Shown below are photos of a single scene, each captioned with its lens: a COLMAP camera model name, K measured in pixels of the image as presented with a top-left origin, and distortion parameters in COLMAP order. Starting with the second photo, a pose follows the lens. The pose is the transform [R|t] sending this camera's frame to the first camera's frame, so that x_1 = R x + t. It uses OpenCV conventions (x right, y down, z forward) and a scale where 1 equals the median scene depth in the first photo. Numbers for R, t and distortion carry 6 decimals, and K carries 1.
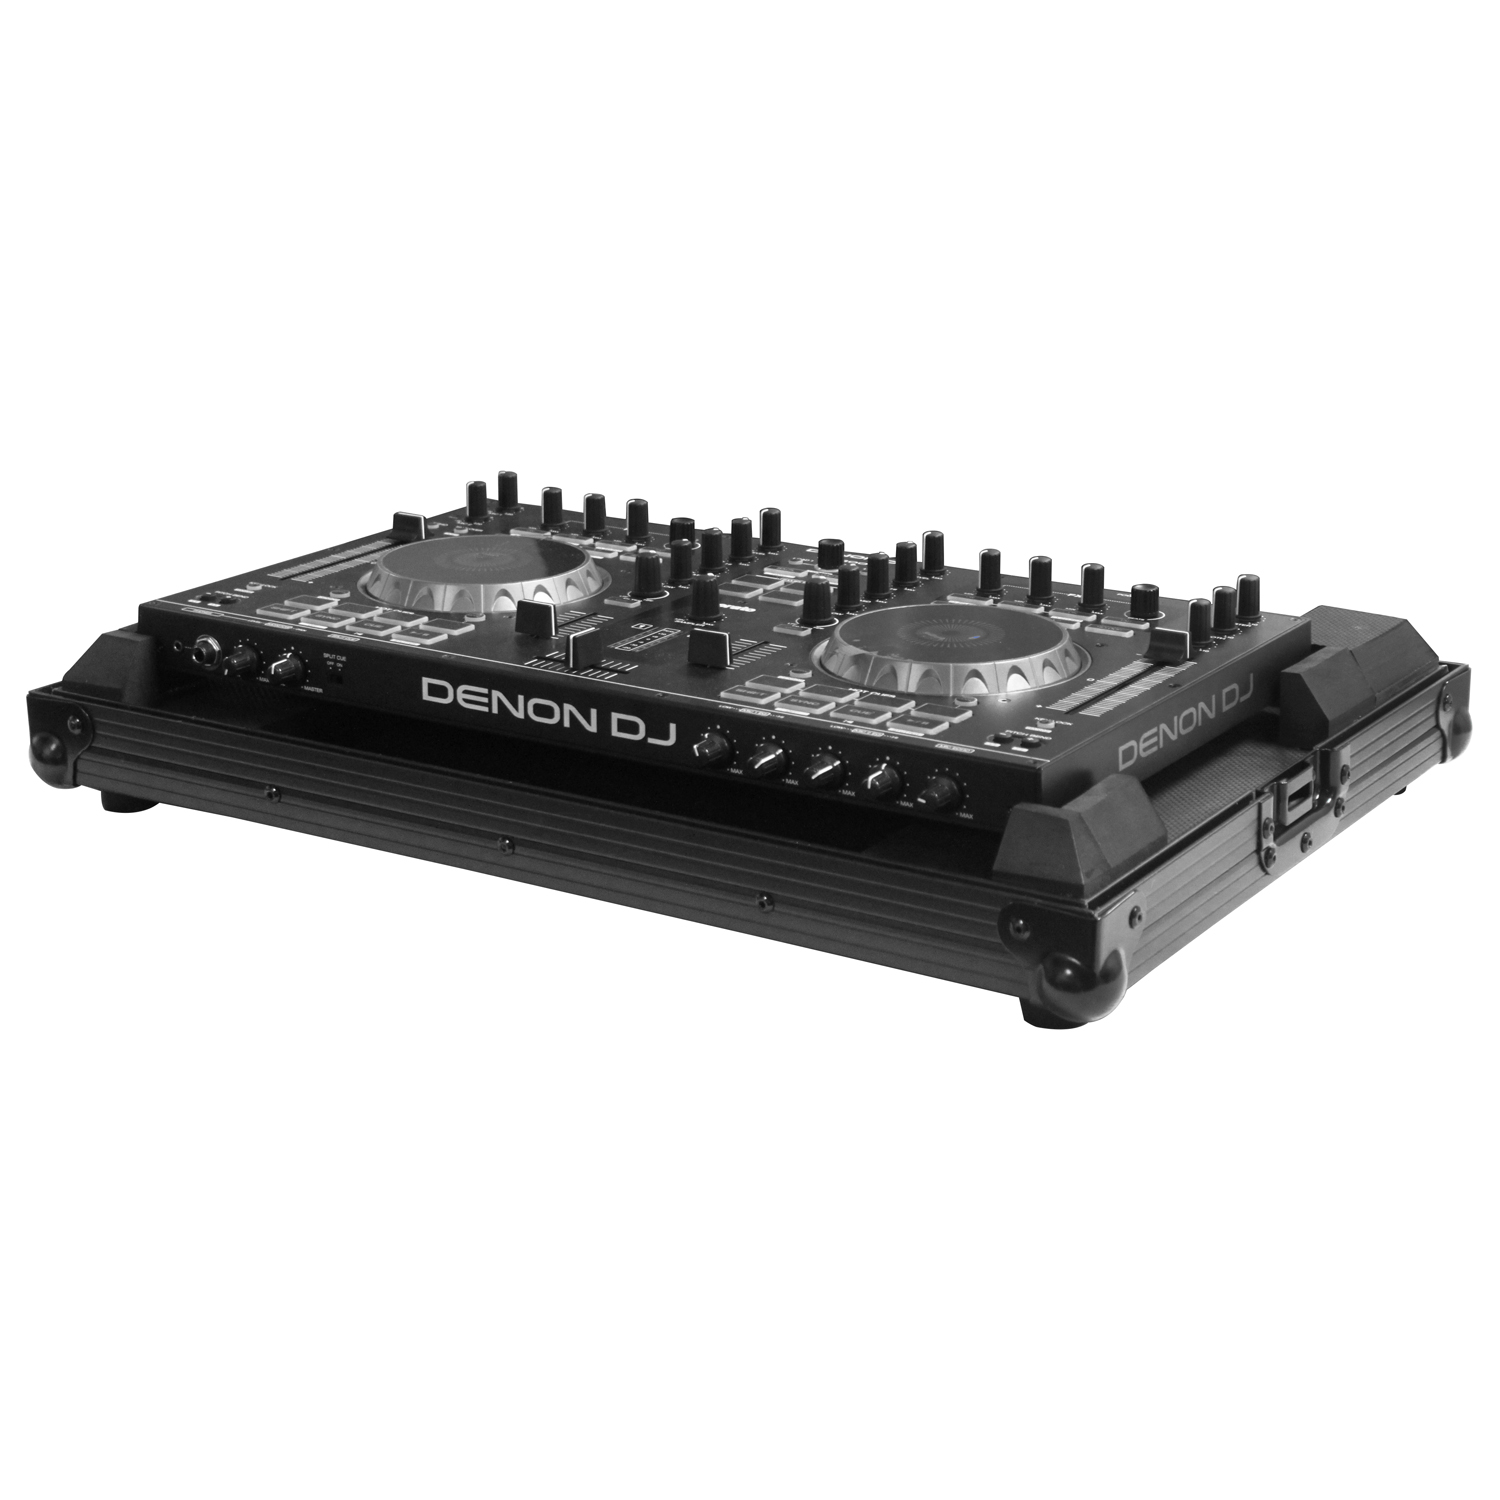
lens RADIAL K [[2993.3, 0, 750.0], [0, 2993.3, 750.0], [0, 0, 1]] dist [0.034758, 0.521009]
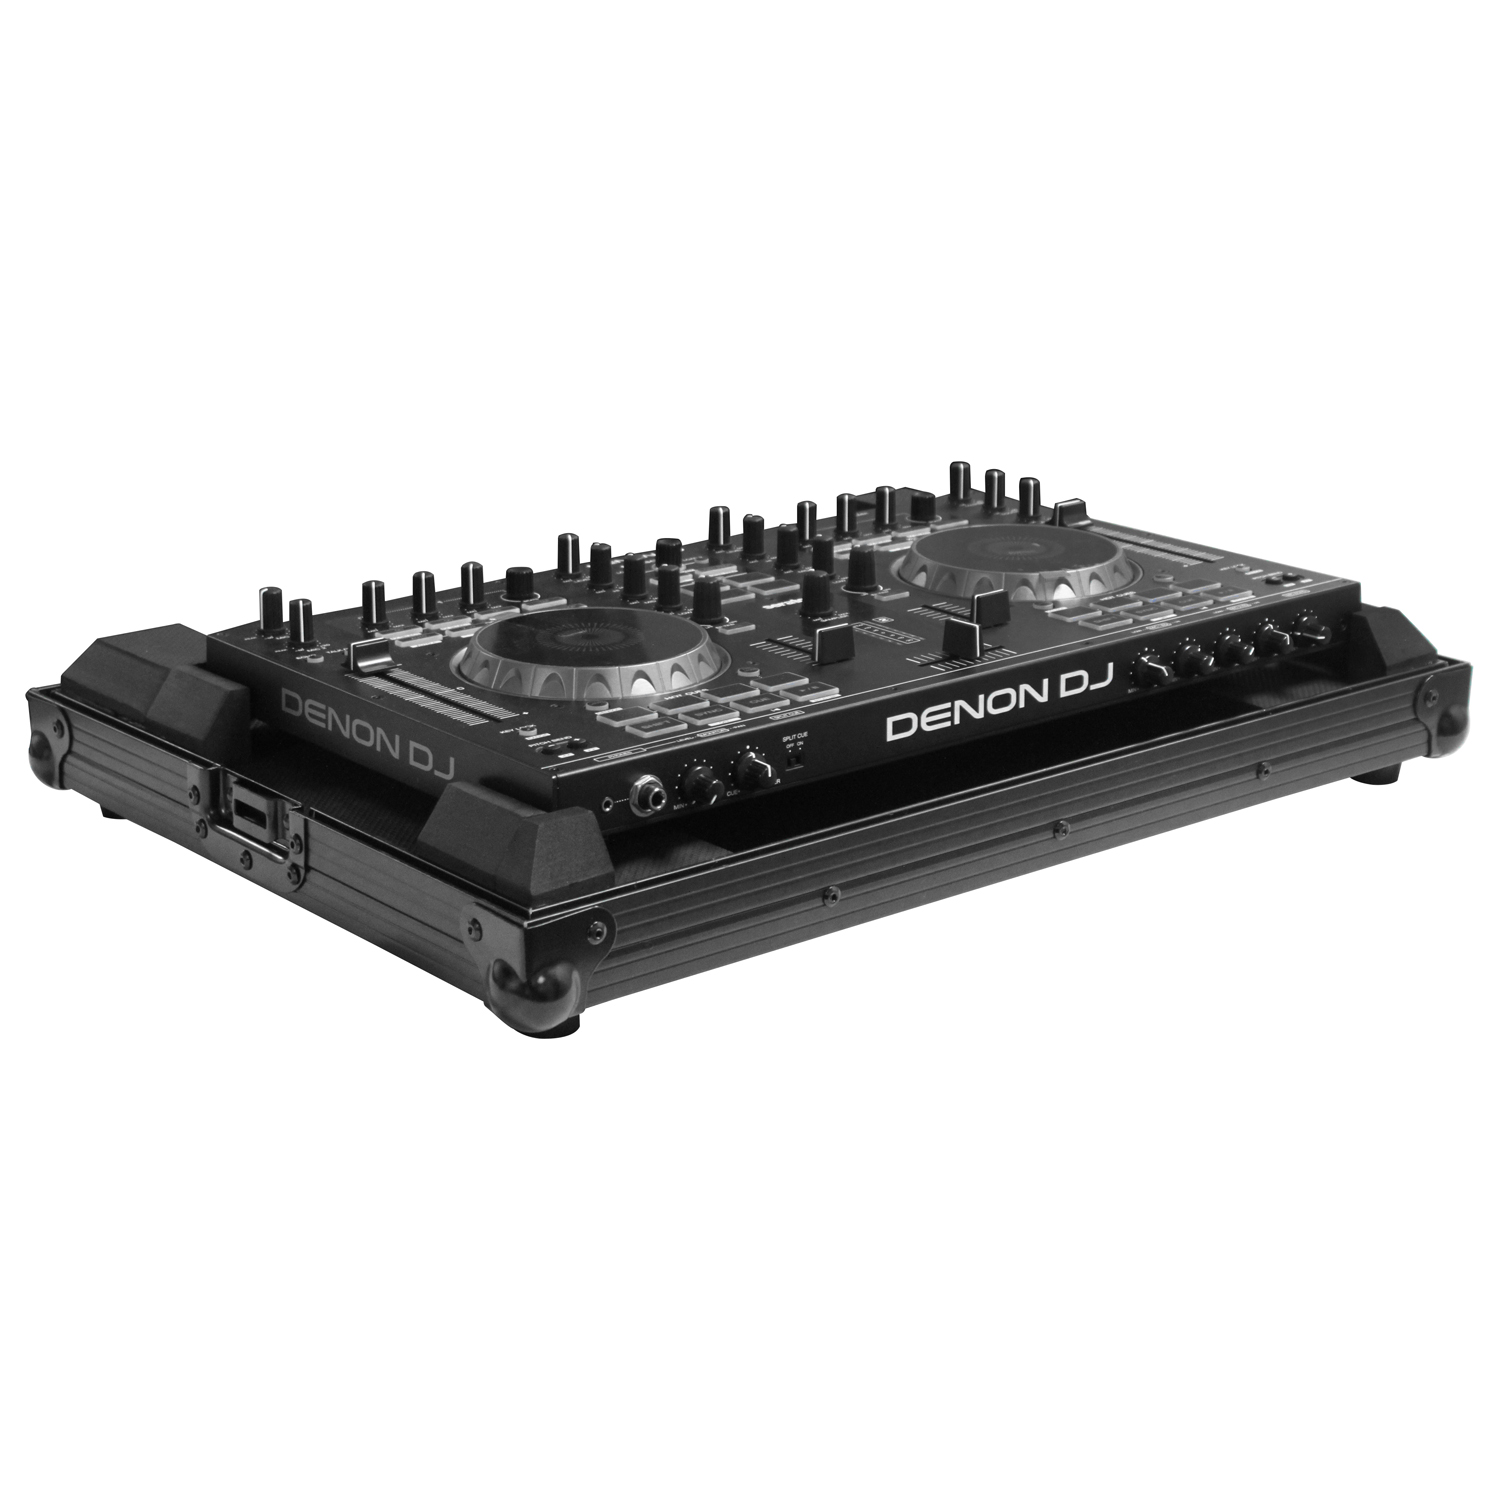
lens RADIAL K [[2993.3, 0, 750.0], [0, 2993.3, 750.0], [0, 0, 1]] dist [0.034758, 0.521009]
pose [[0.300520, -0.283154, 0.910775, -1.002358], [0.279612, 0.939114, 0.199703, -0.219322], [-0.911869, 0.194649, 0.361396, 0.707752]]
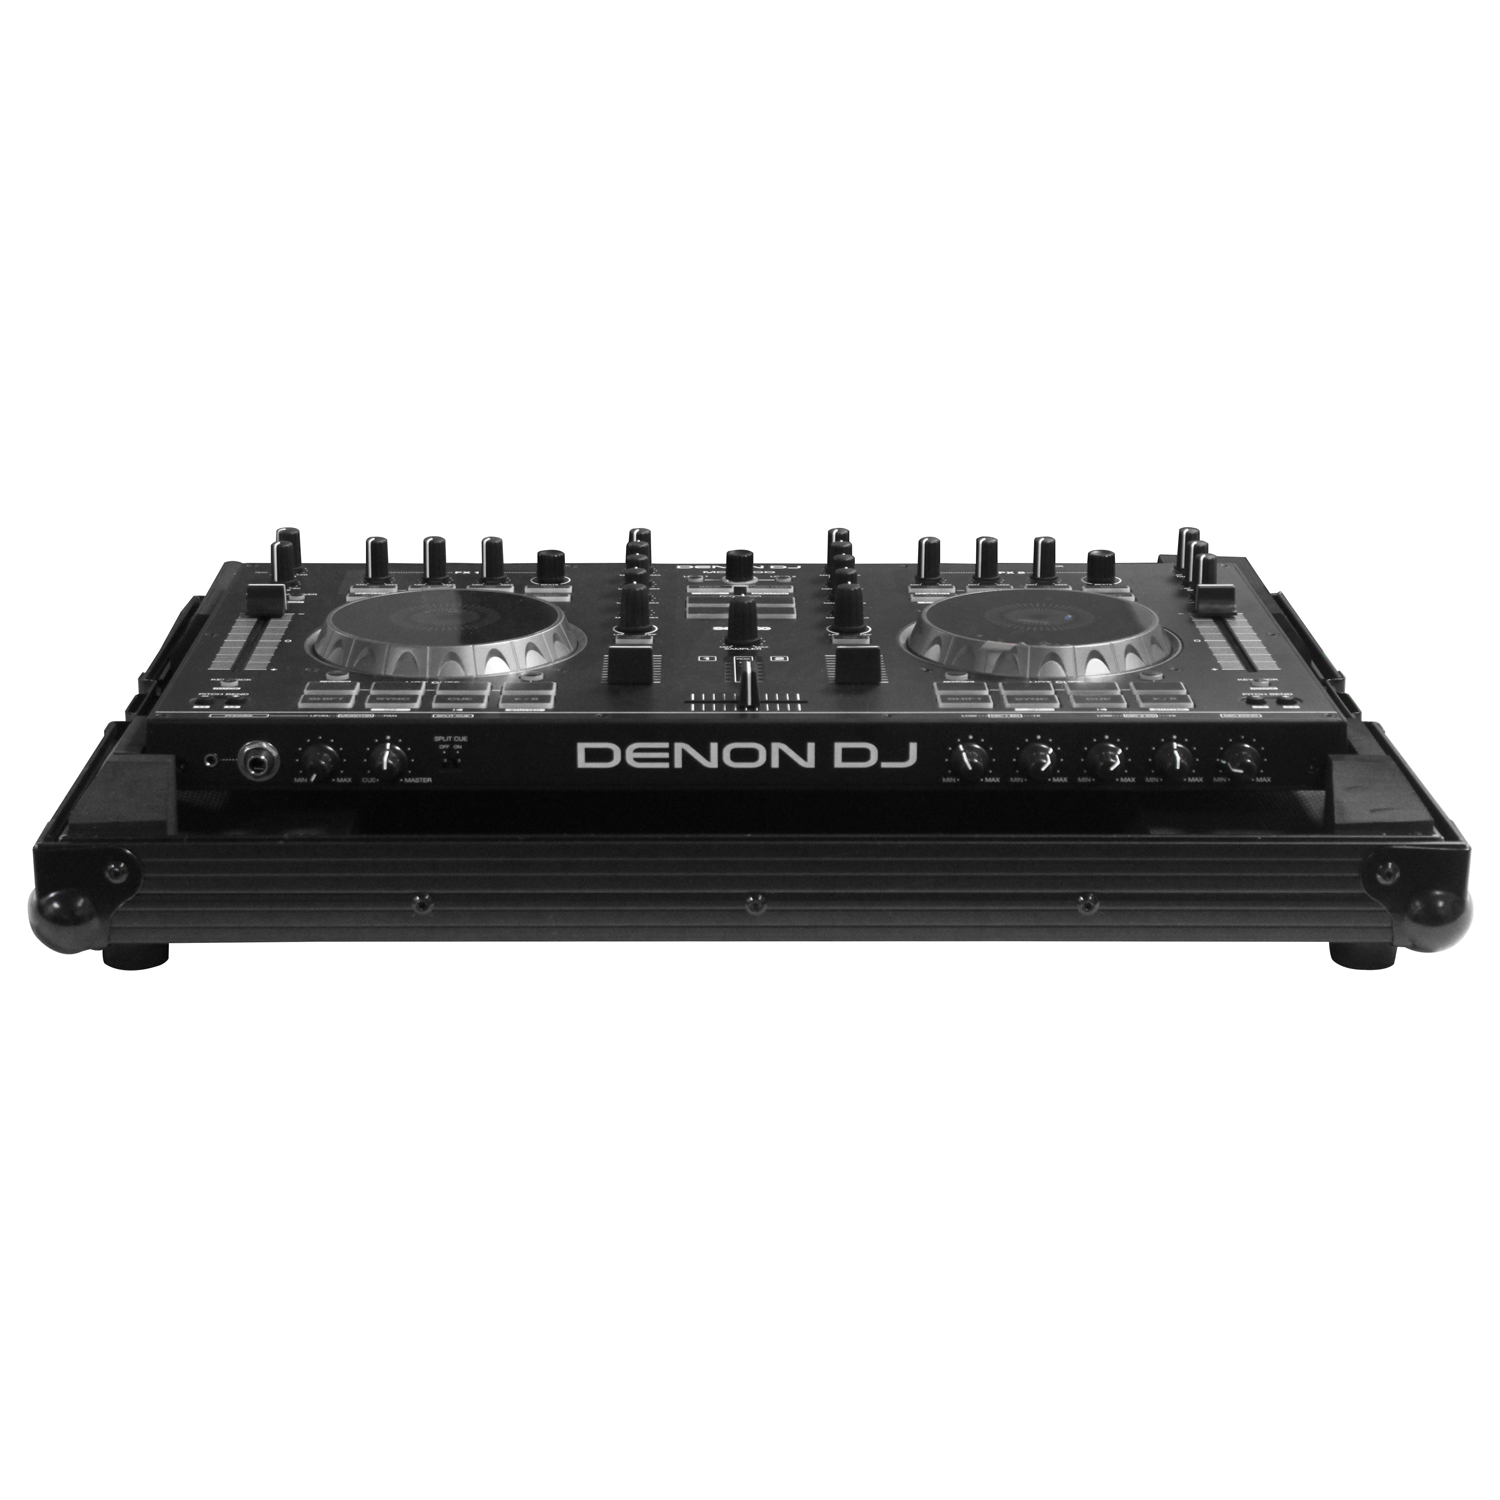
lens RADIAL K [[2993.3, 0, 750.0], [0, 2993.3, 750.0], [0, 0, 1]] dist [0.034758, 0.521009]
pose [[0.838574, -0.155633, 0.522084, -0.544526], [0.158841, 0.986535, 0.038955, -0.049802], [-0.521117, 0.050262, 0.852004, 0.206161]]
